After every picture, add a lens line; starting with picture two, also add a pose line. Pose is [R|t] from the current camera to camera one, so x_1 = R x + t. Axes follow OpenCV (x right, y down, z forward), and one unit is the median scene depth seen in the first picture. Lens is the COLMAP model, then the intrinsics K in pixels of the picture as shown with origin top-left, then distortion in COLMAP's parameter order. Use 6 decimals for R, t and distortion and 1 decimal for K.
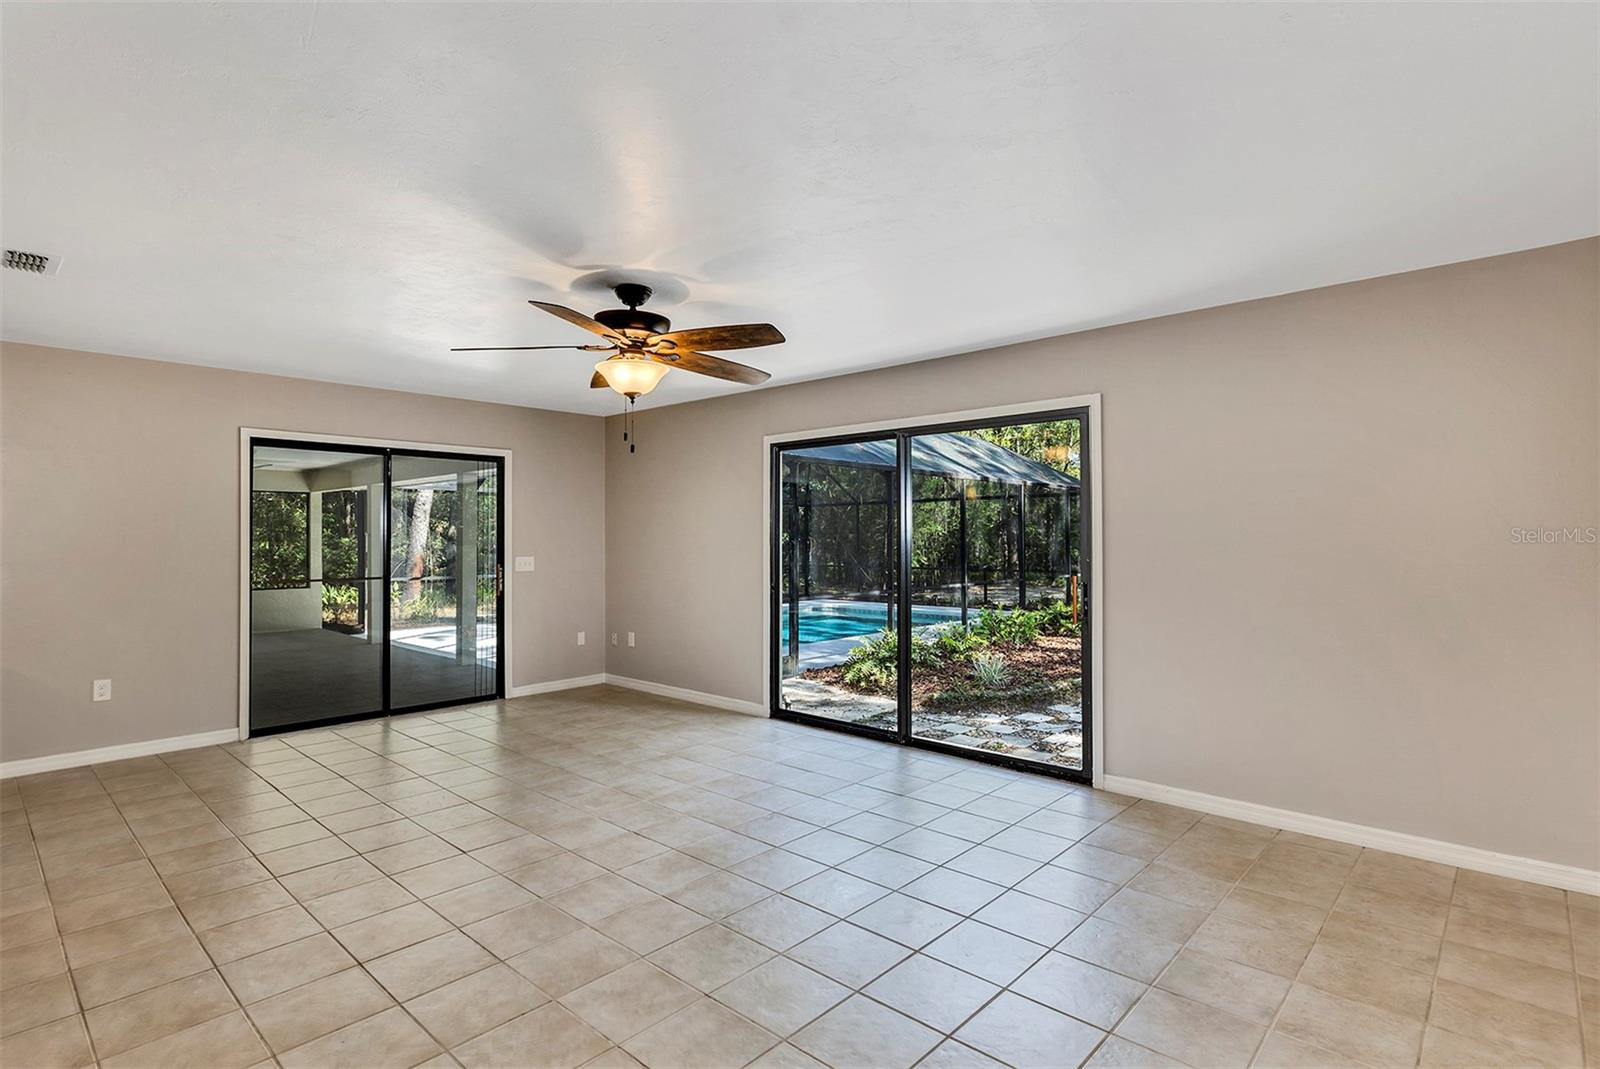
lens RADIAL K [[797.3, 0, 808.0], [0, 797.3, 531.9], [0, 0, 1]] dist [-0.003104, -0.000579]
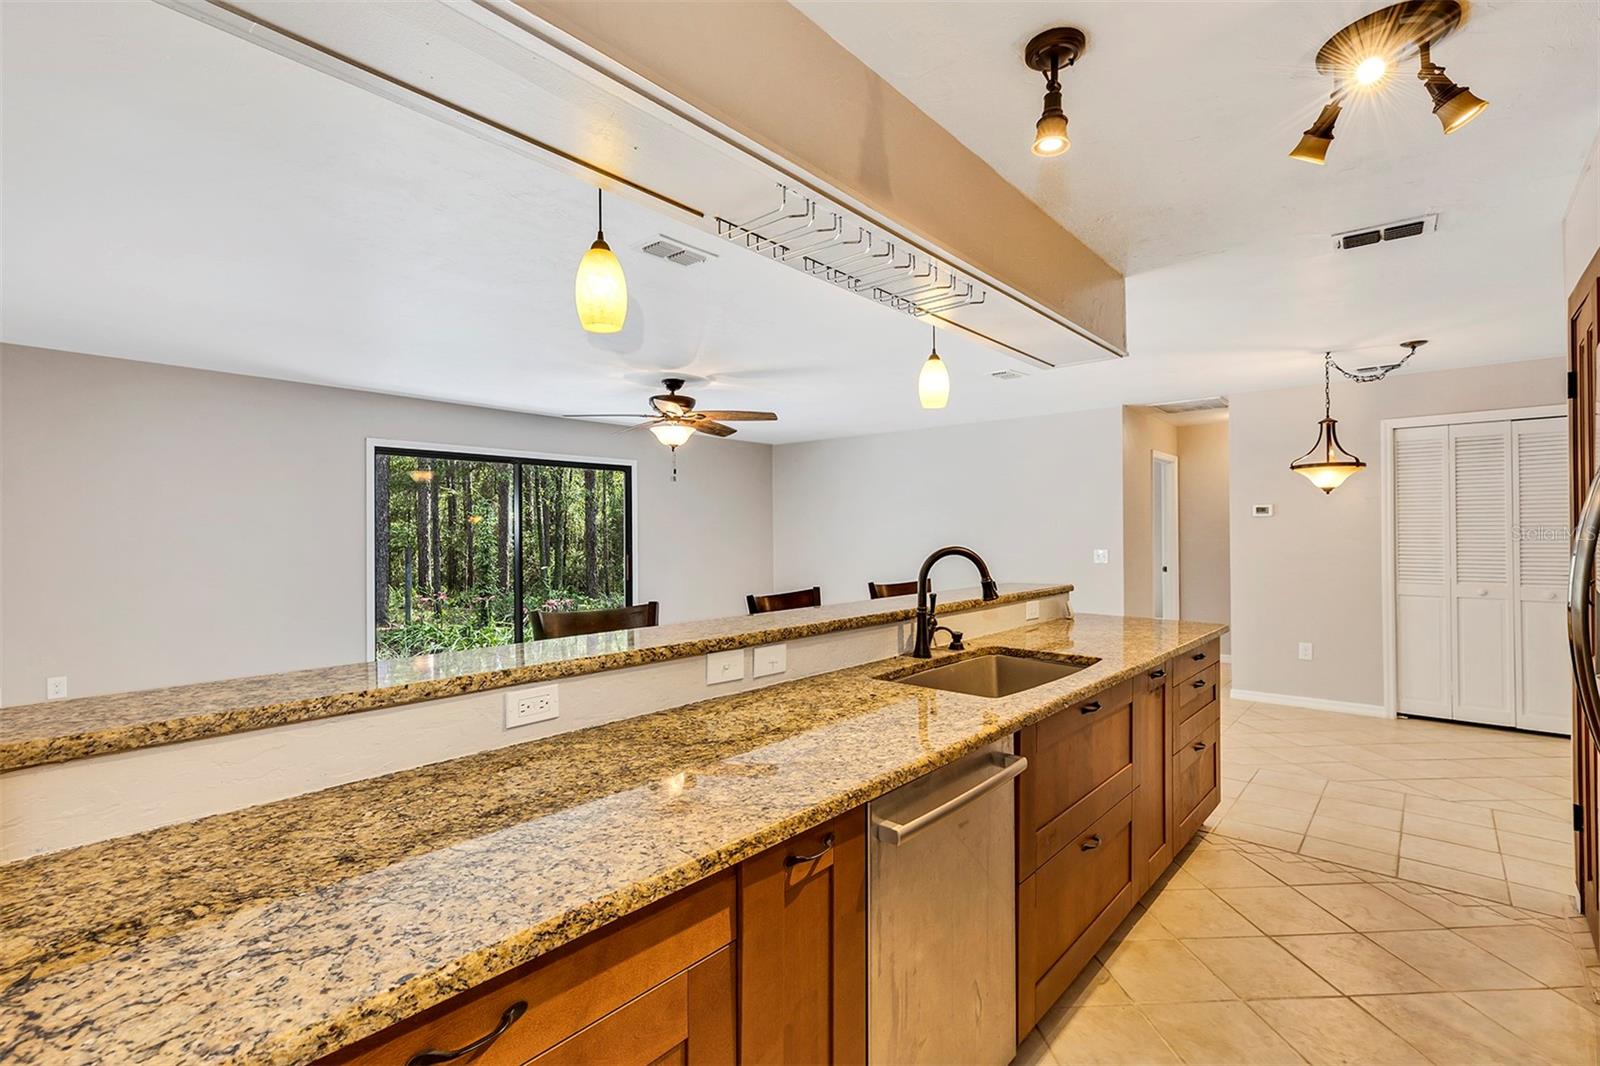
lens RADIAL K [[717.8, 0, 789.9], [0, 717.8, 531.1], [0, 0, 1]] dist [0.004907, 0.000611]
pose [[-0.014706, 0.007455, 0.999864, -1.677065], [-0.000427, 0.999972, -0.007462, 0.011932], [-0.999892, -0.000537, -0.014703, 0.778307]]
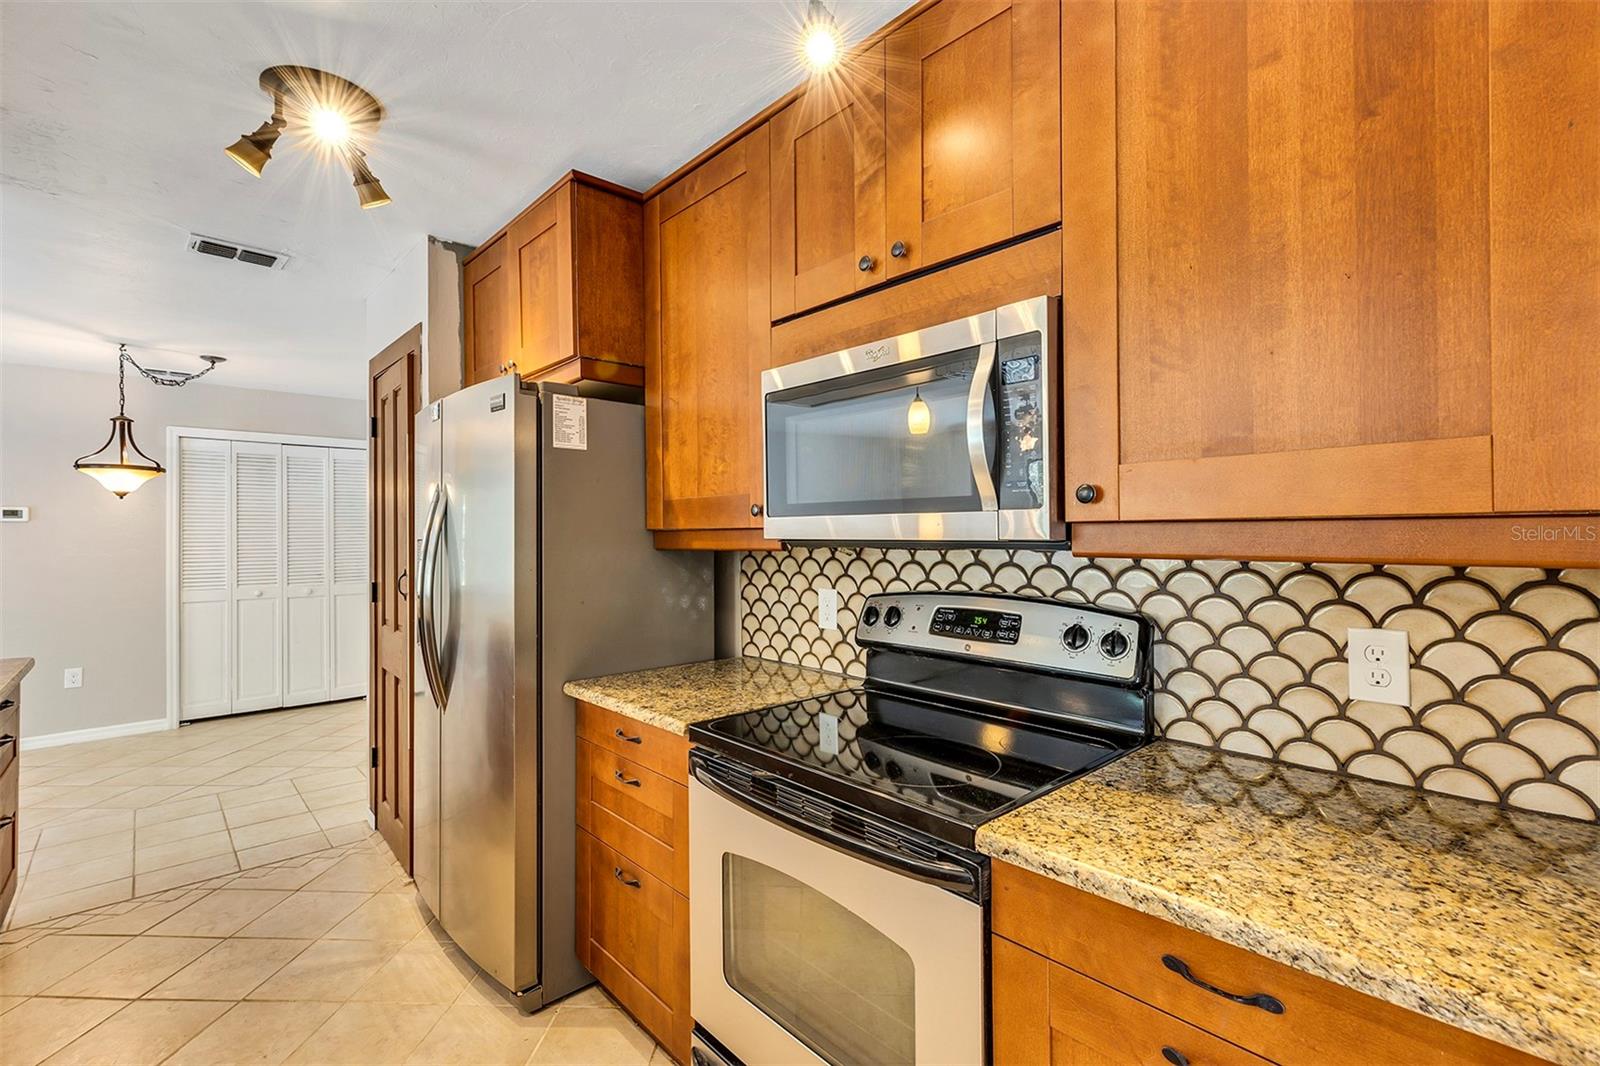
lens RADIAL K [[717.8, 0, 789.9], [0, 717.8, 531.1], [0, 0, 1]] dist [0.004907, 0.000611]
pose [[-0.995410, 0.009763, 0.095201, -1.604307], [0.008693, 0.999894, -0.011643, 0.011751], [-0.095305, -0.010762, -0.995390, 0.863386]]
